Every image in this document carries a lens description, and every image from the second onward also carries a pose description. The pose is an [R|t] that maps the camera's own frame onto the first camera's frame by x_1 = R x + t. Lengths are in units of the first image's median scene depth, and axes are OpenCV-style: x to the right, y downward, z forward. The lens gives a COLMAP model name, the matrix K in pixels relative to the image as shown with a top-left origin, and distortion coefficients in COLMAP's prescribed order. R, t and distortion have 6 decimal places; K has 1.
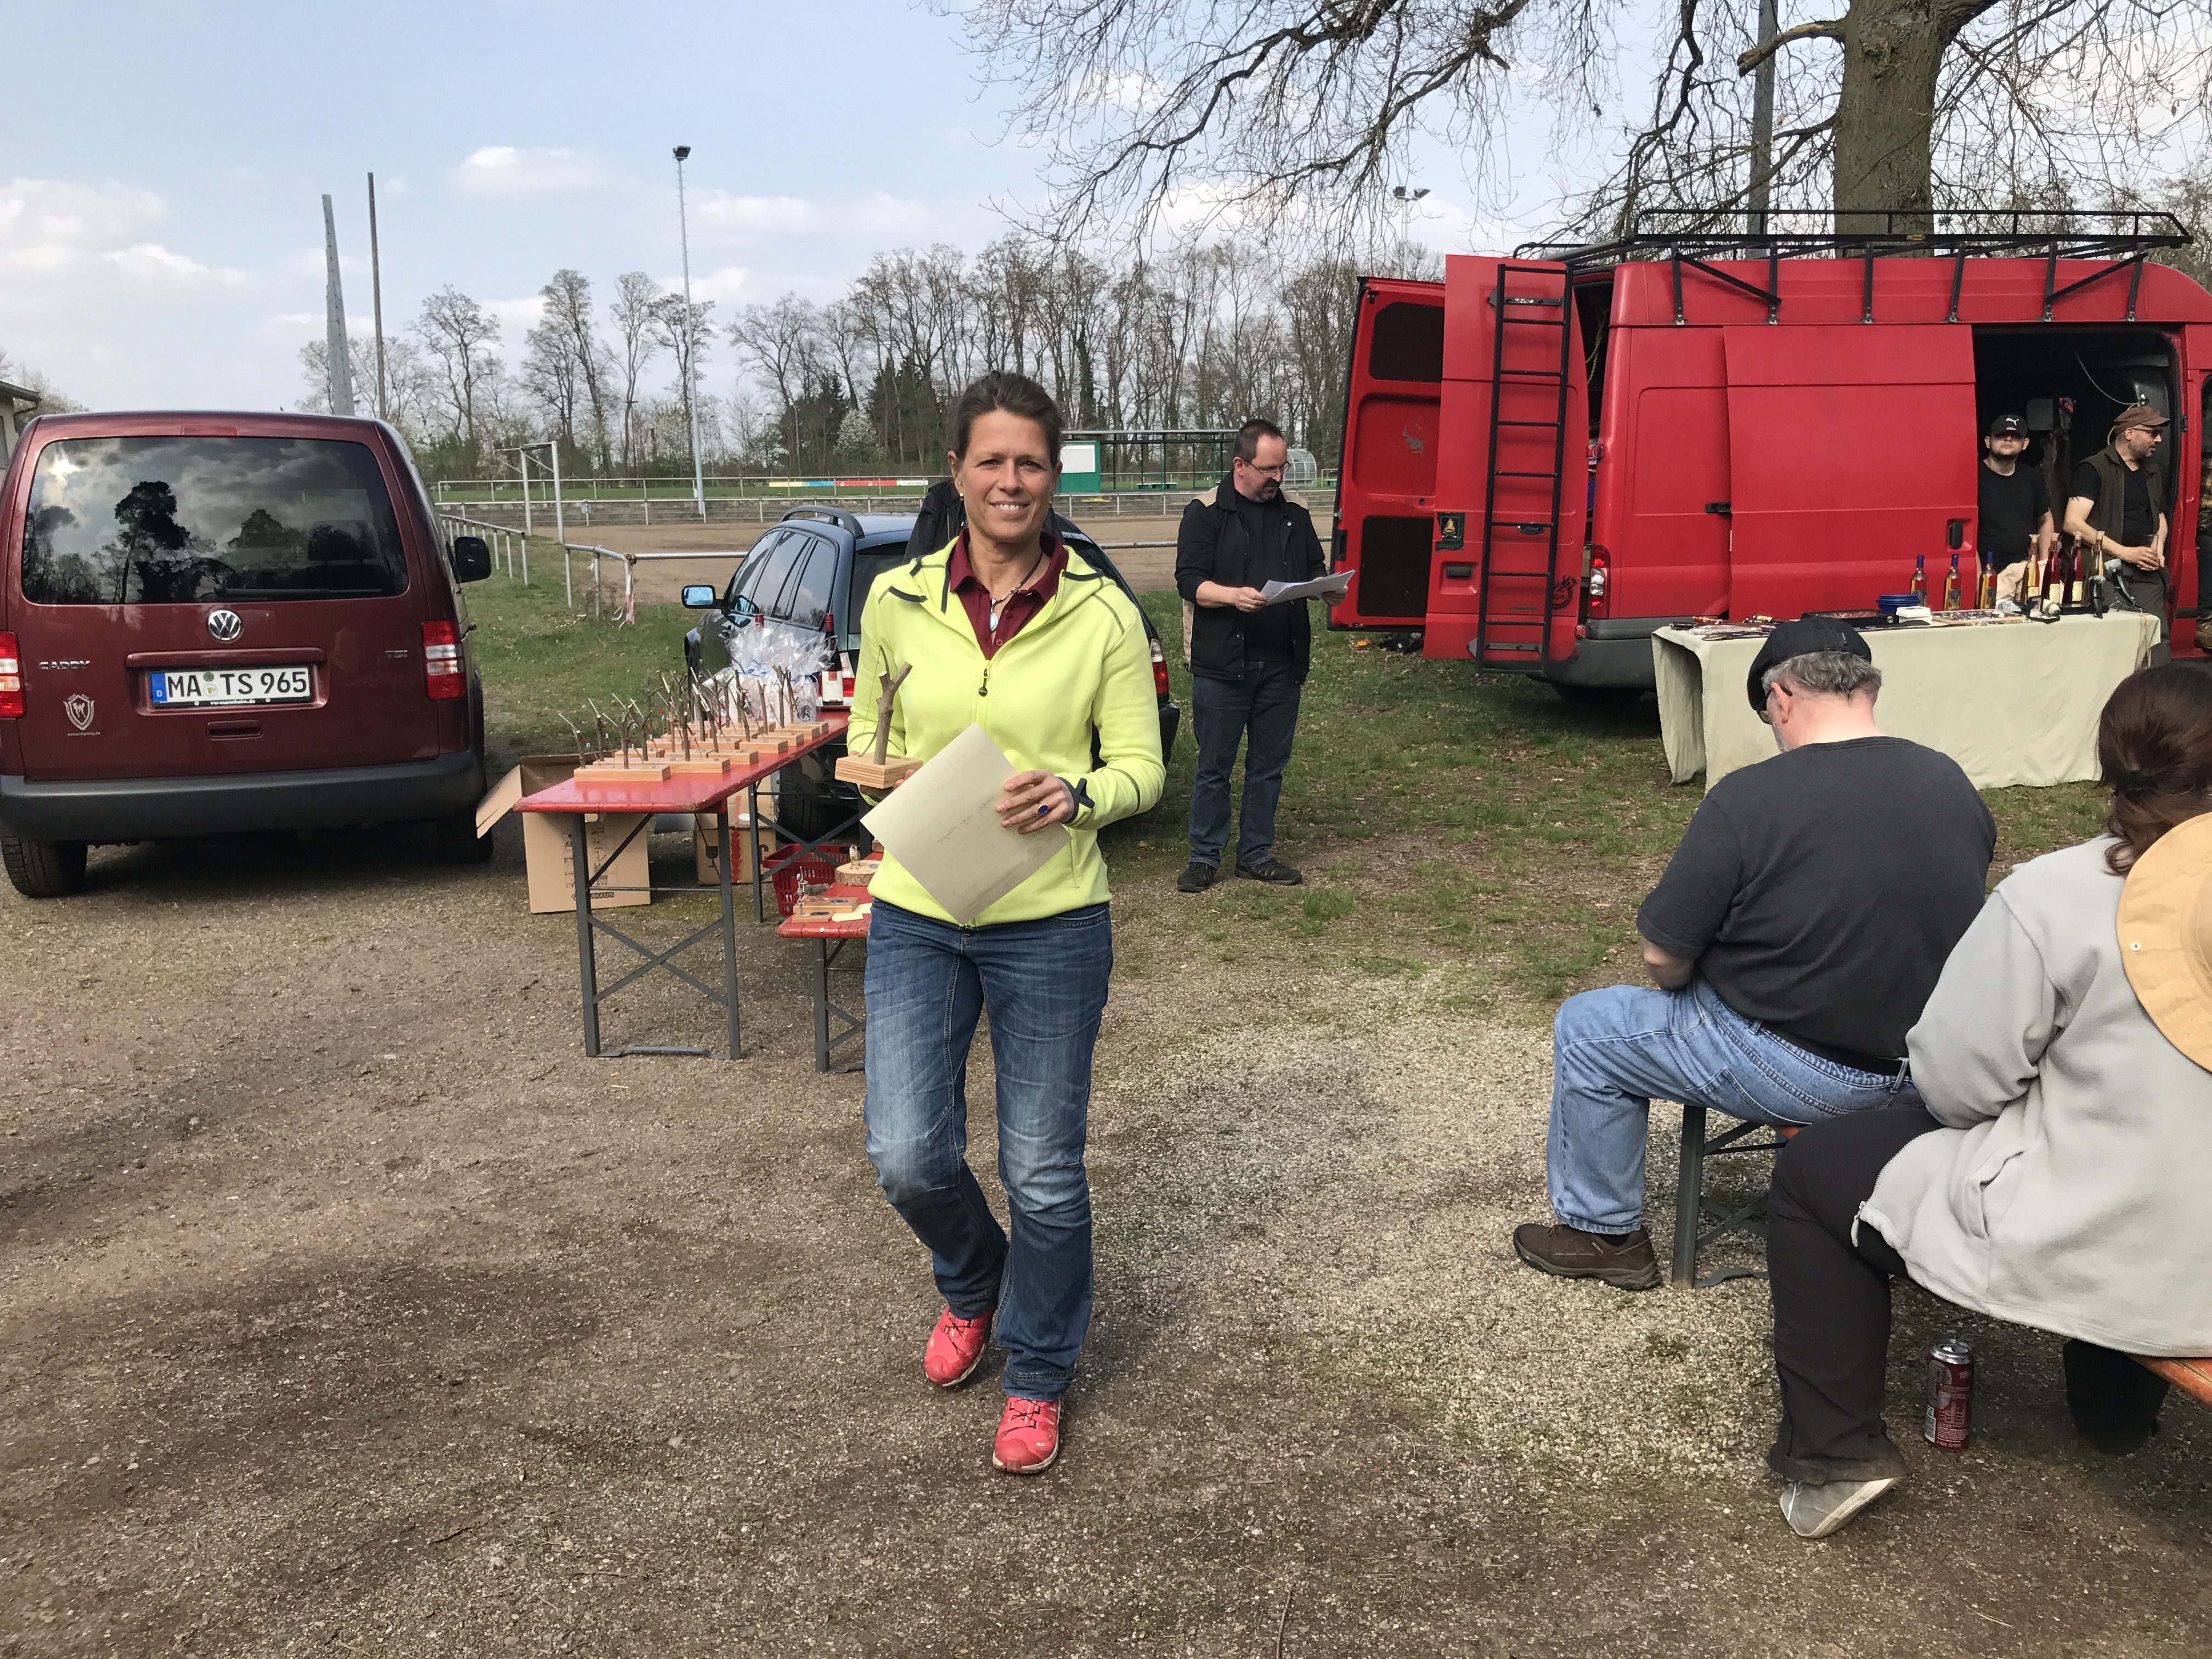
lens RADIAL K [[1777.3, 0, 1106.0], [0, 1777.3, 829.5], [0, 0, 1]] dist [0.002964, -0.006953]
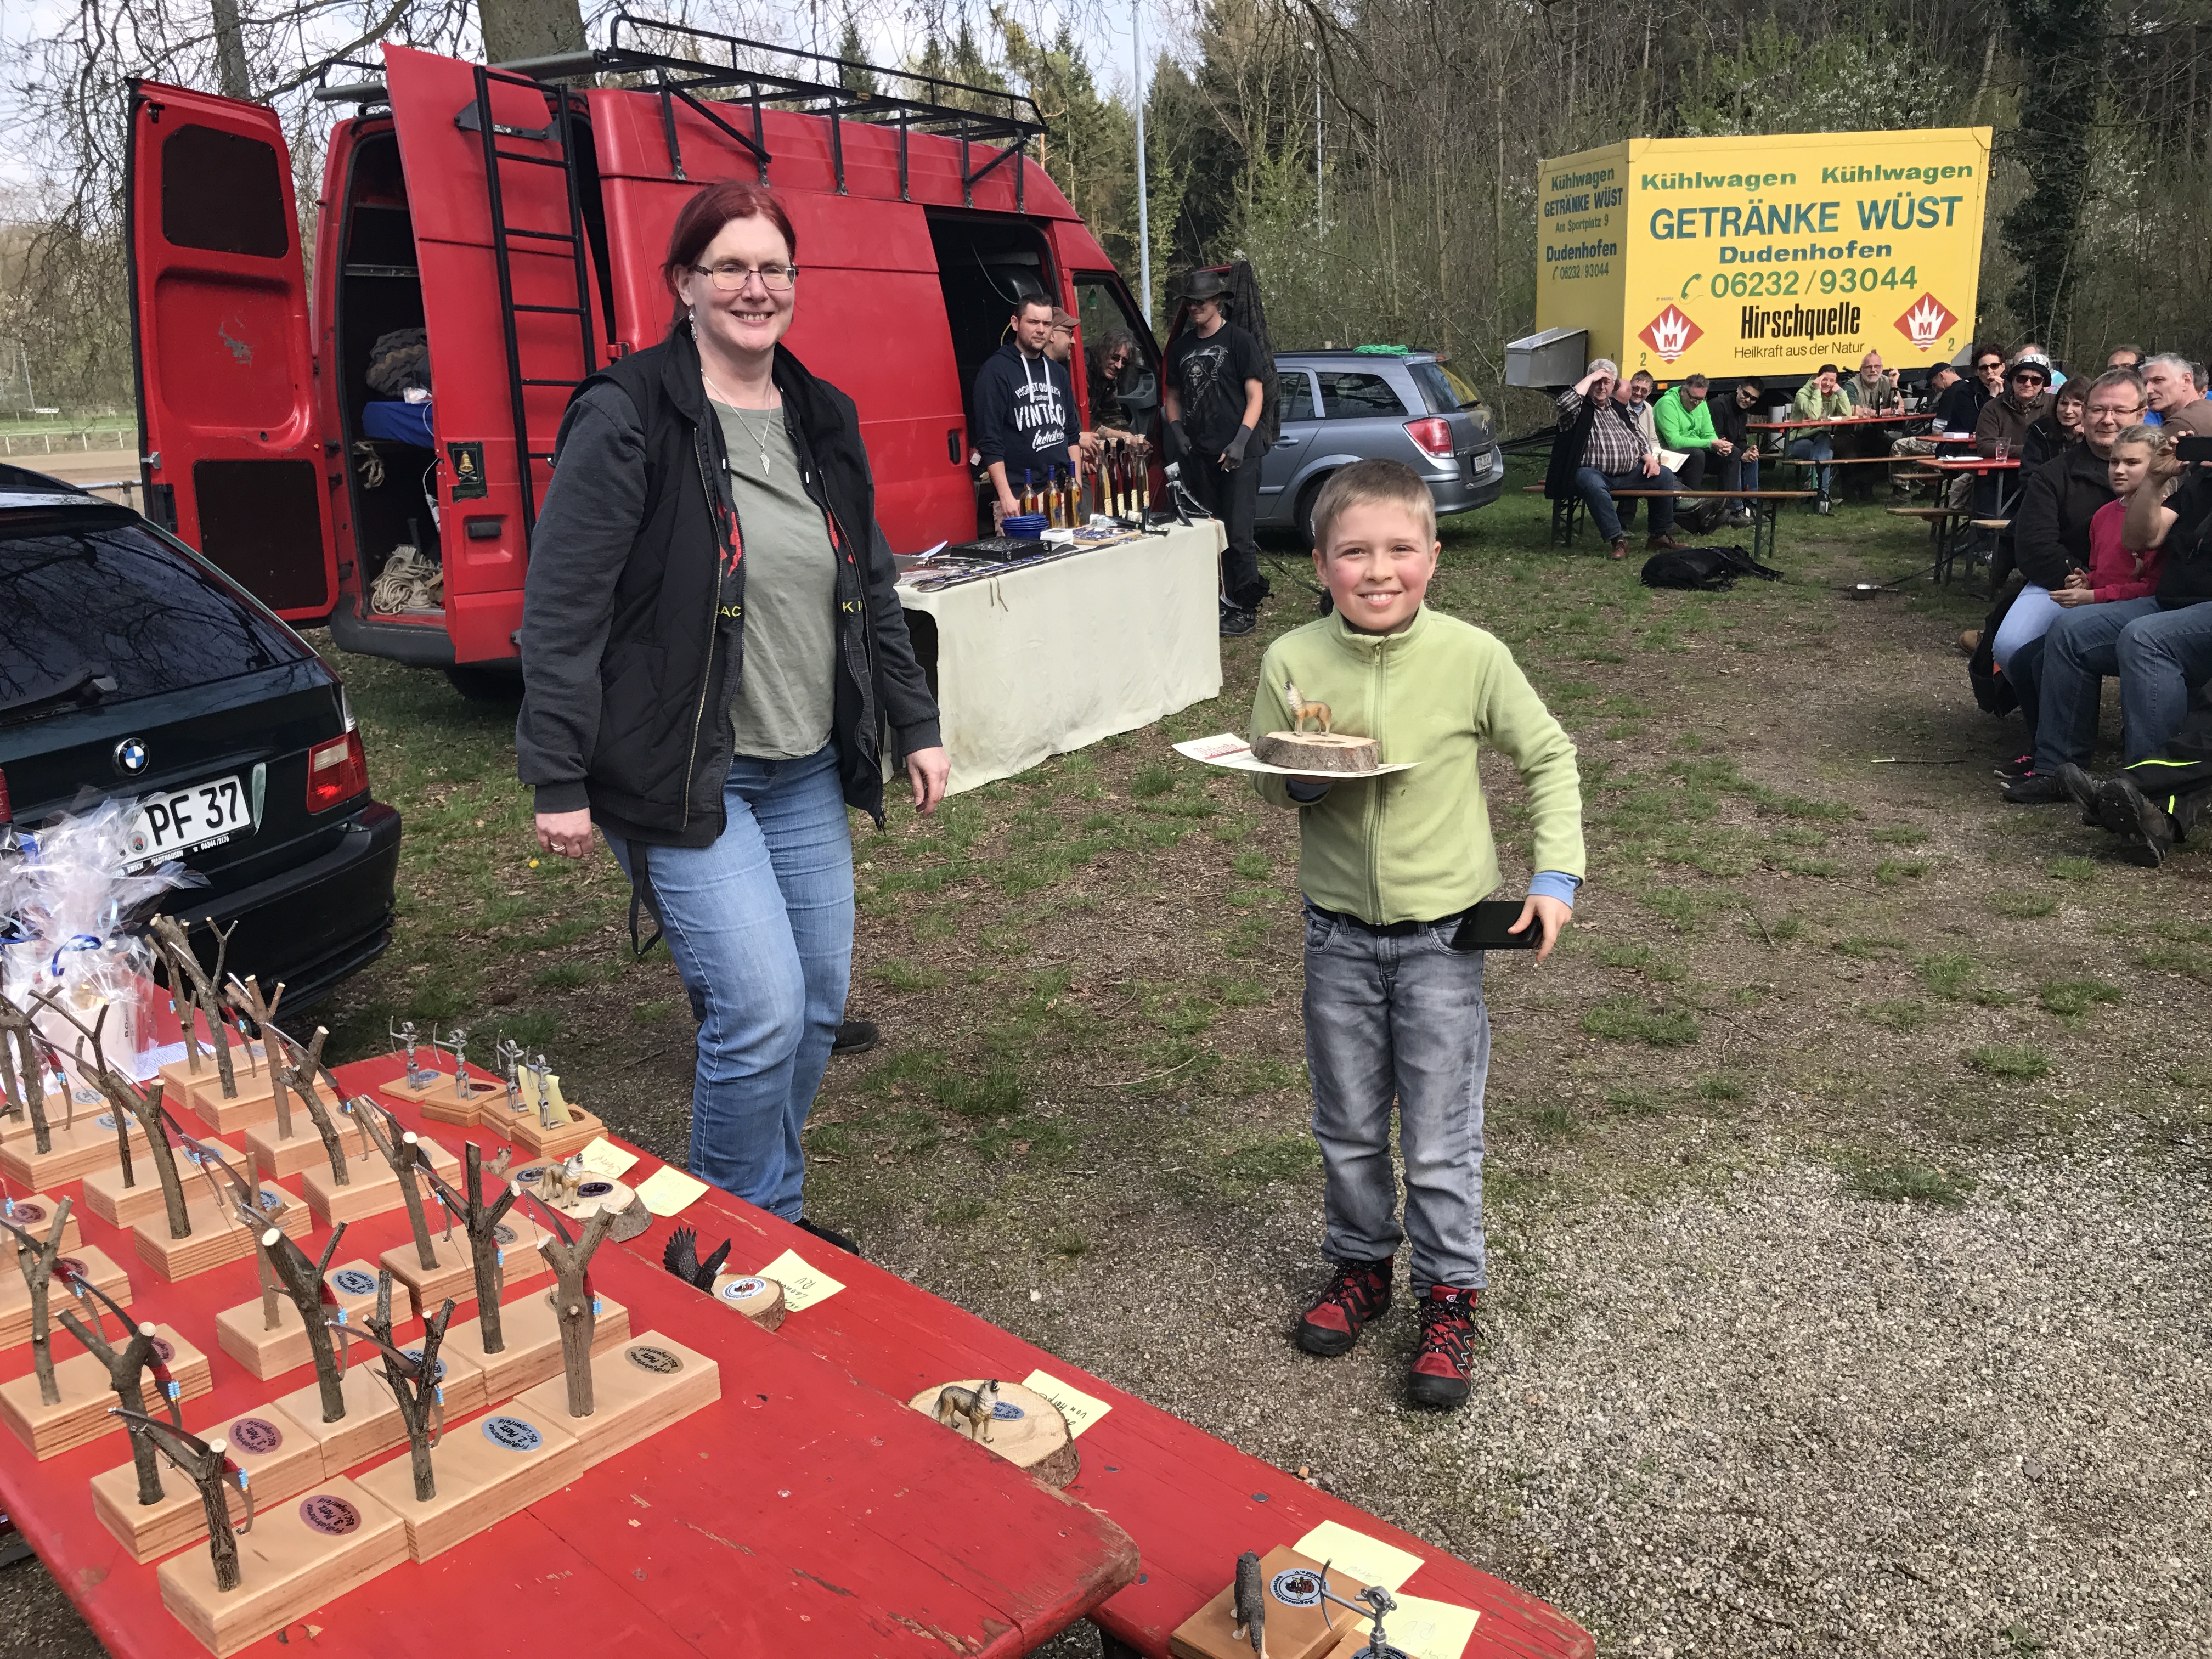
lens RADIAL K [[1816.6, 0, 1106.0], [0, 1816.6, 829.5], [0, 0, 1]] dist [-0.010010, 0.000965]
pose [[0.624610, -0.199459, 0.755035, -0.209640], [0.177785, 0.977764, 0.111224, -0.073252], [-0.760431, 0.064762, 0.646182, 0.409475]]
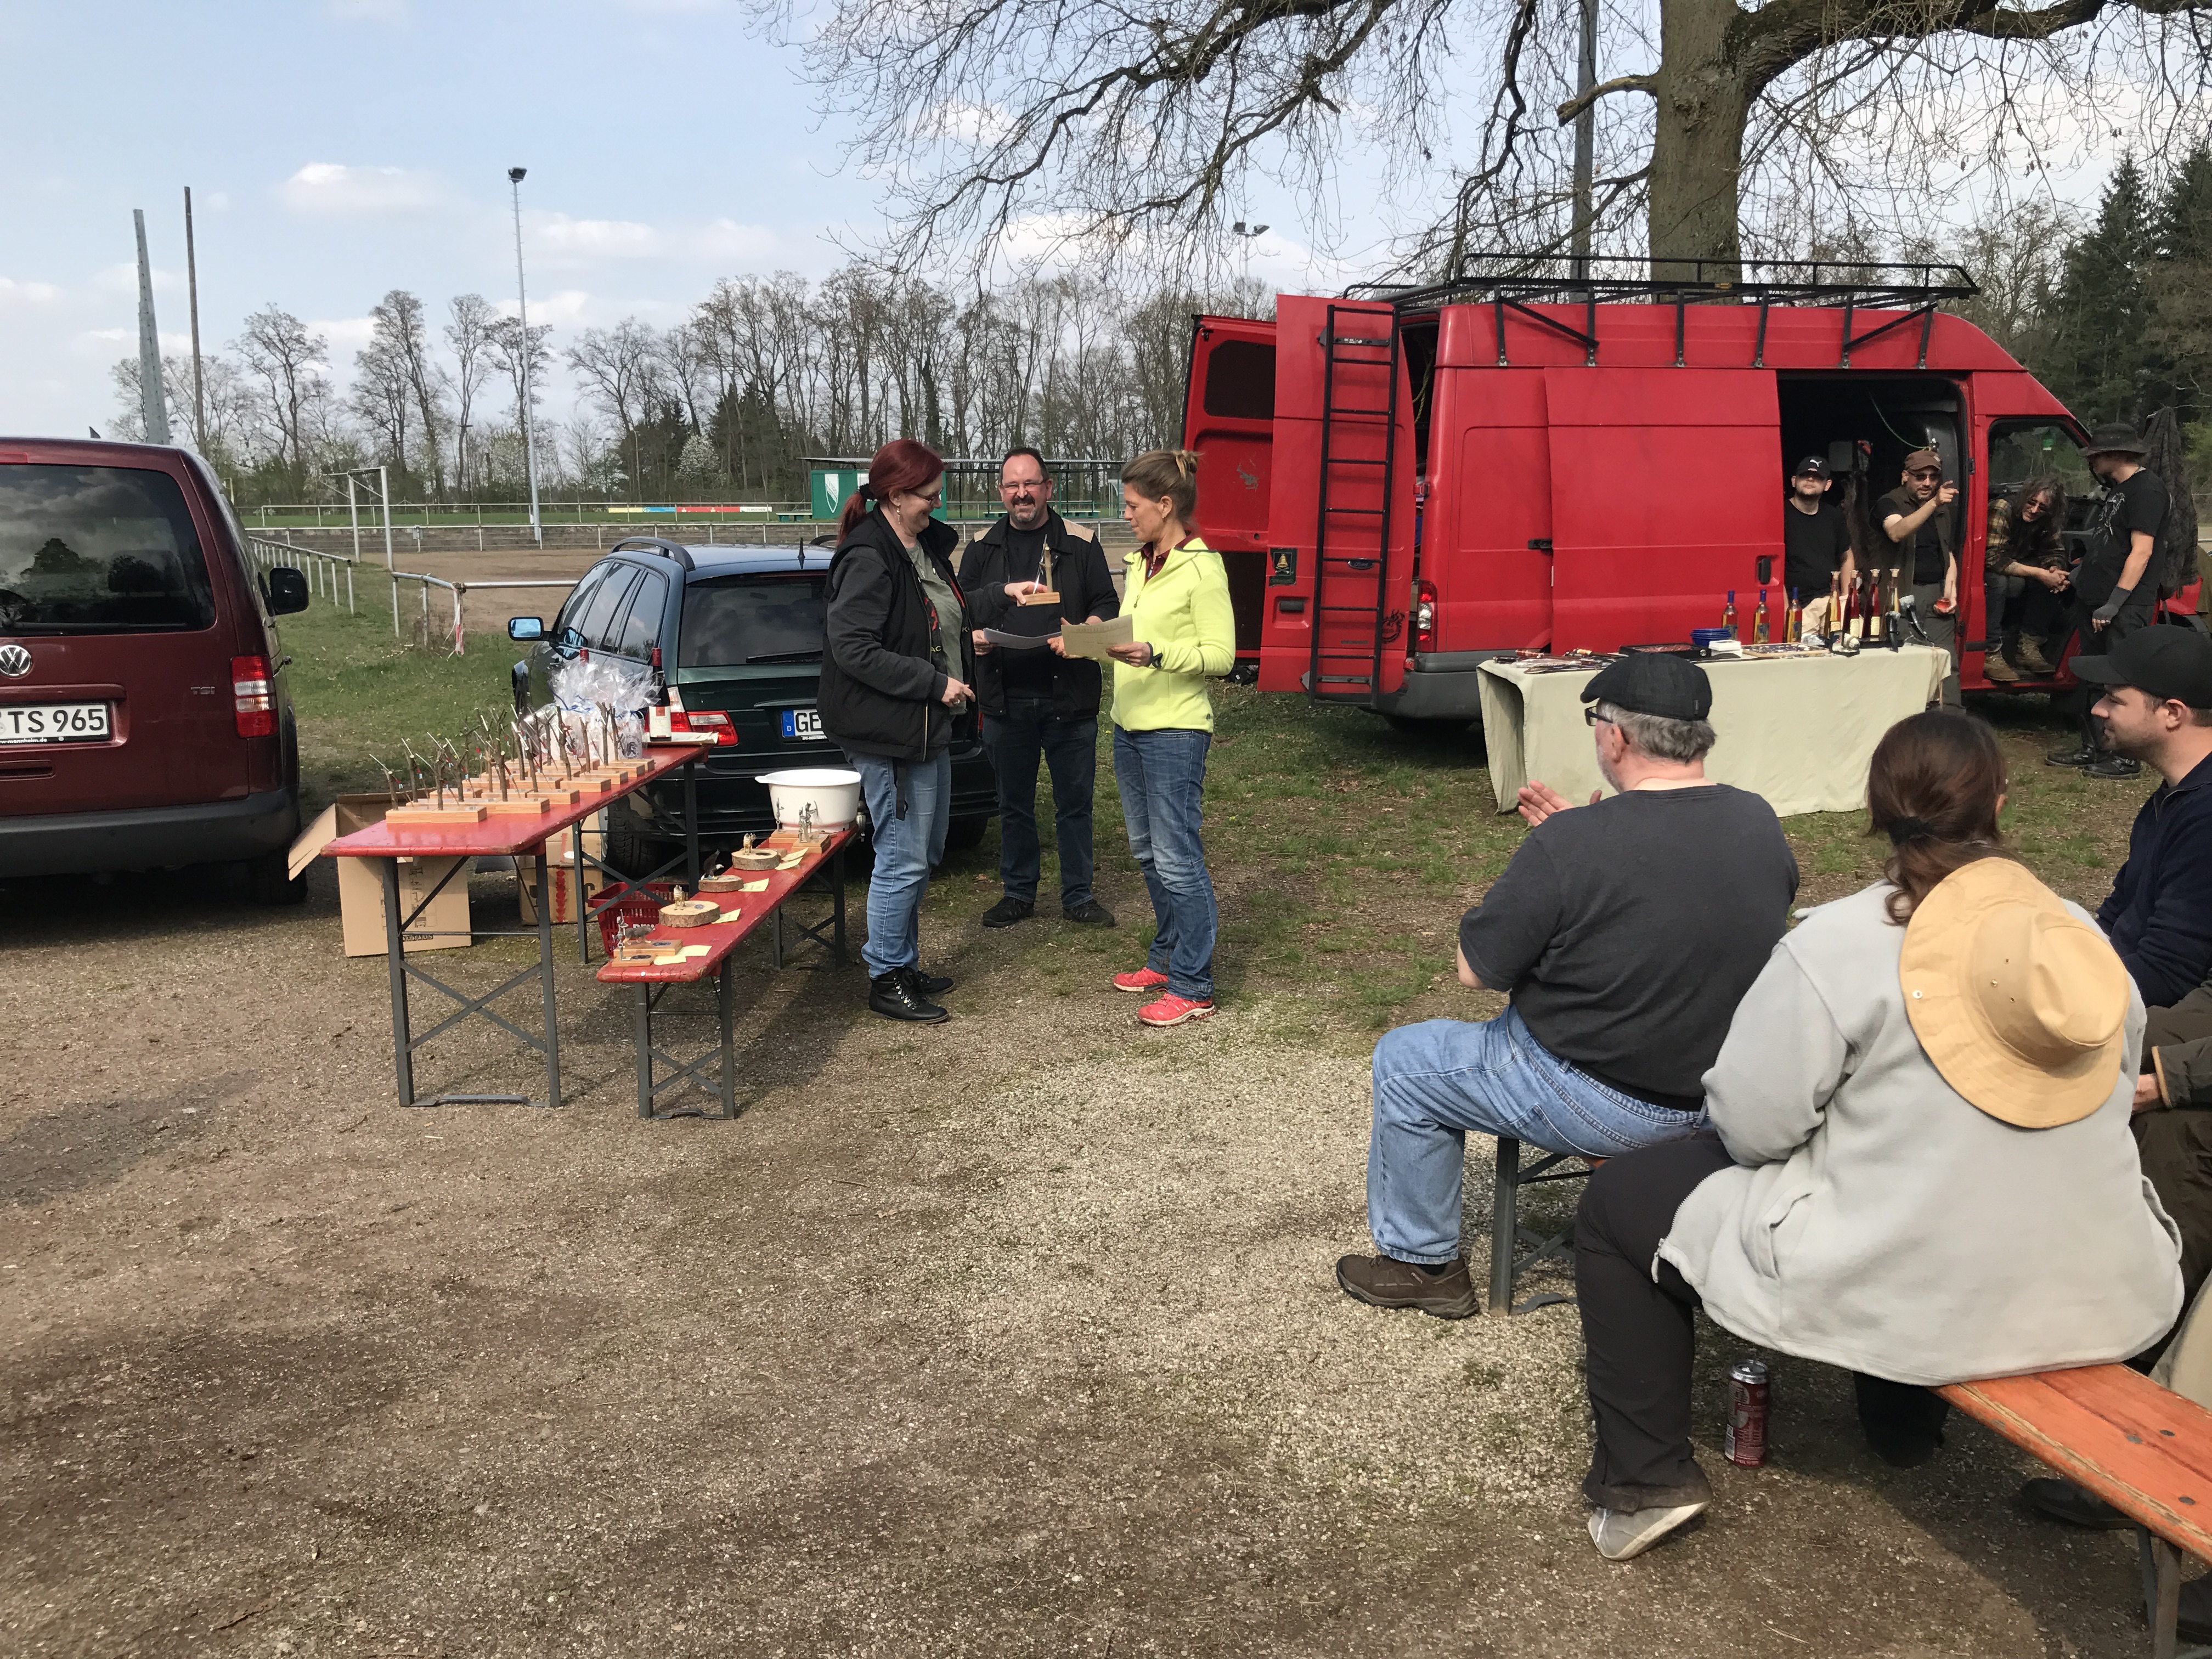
lens RADIAL K [[1772.1, 0, 1106.0], [0, 1772.1, 829.5], [0, 0, 1]] dist [-0.005787, 0.012550]
pose [[0.996536, -0.007941, 0.082781, 0.007862], [0.009098, 0.999866, -0.013607, -0.004002], [-0.082661, 0.014313, 0.996475, 0.001123]]
